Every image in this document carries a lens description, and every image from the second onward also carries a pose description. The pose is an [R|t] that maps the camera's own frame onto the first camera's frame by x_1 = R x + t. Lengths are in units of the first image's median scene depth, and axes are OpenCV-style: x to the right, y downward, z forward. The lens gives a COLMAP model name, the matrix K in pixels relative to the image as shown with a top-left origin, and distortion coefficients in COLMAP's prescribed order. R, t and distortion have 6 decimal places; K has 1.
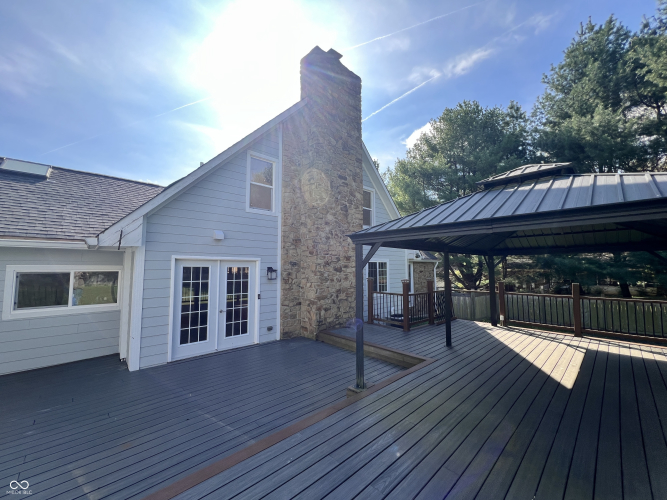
lens RADIAL K [[269.9, 0, 333.0], [0, 269.9, 248.5], [0, 0, 1]] dist [-0.002168, 0.000575]
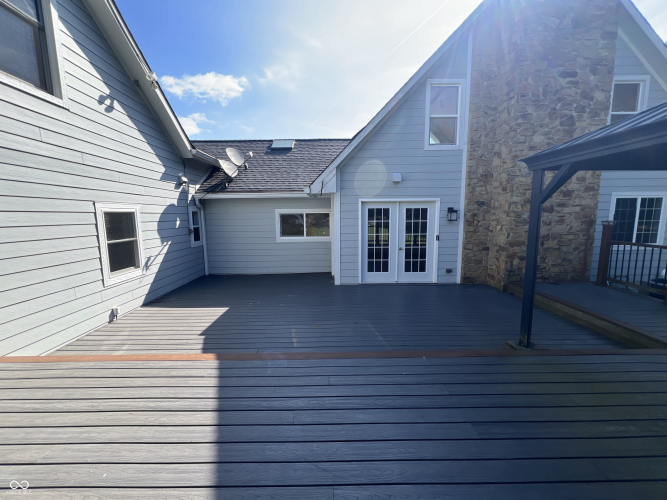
lens RADIAL K [[269.9, 0, 330.9], [0, 269.9, 250.3], [0, 0, 1]] dist [-0.002168, 0.000575]
pose [[0.724236, 0.083726, -0.684450, 0.123846], [0.058192, 0.981639, 0.181654, 0.020971], [0.687092, -0.171390, 0.706066, 0.026124]]
